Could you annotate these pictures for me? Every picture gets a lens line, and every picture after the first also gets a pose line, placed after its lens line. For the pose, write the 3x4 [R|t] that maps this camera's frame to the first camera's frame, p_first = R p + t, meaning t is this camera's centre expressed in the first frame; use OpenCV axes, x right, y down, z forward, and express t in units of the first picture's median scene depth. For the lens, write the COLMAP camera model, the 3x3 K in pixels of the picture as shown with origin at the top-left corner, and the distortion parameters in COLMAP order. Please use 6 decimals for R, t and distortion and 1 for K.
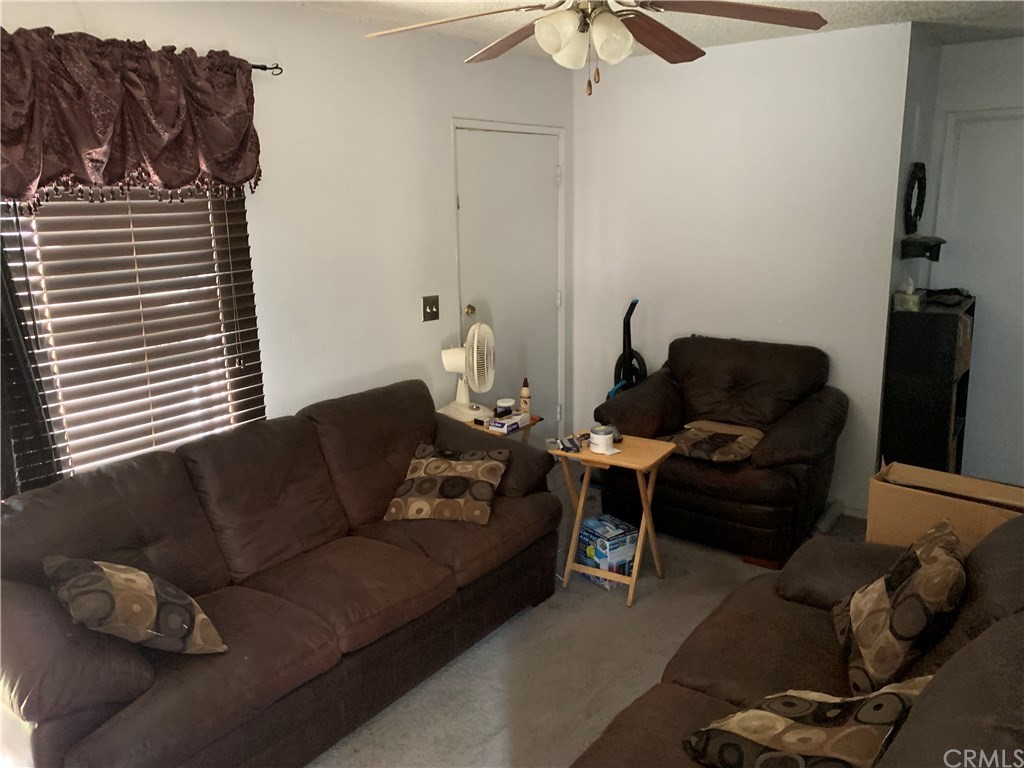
lens RADIAL K [[784.5, 0, 513.1], [0, 784.5, 380.2], [0, 0, 1]] dist [-0.008509, -0.002226]
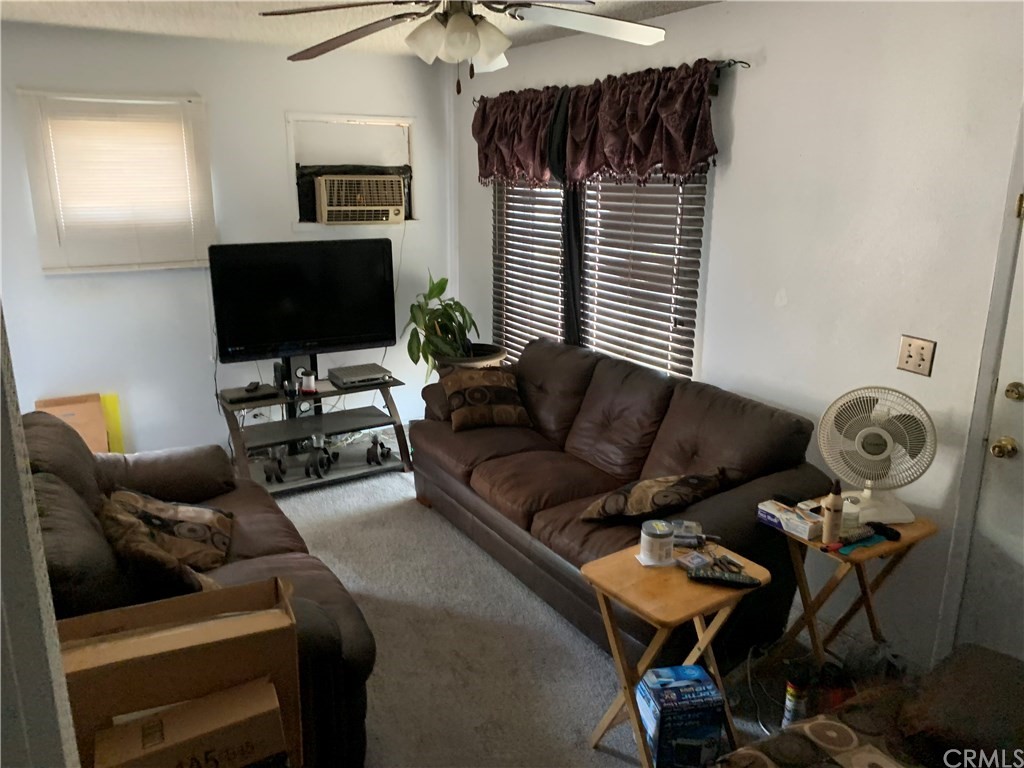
lens RADIAL K [[784.5, 0, 513.5], [0, 784.5, 385.8], [0, 0, 1]] dist [-0.008509, -0.002226]
pose [[-0.382417, 0.247462, -0.890236, 0.923596], [-0.218672, 0.911861, 0.347408, -0.326878], [0.897741, 0.327525, -0.294598, 1.281904]]
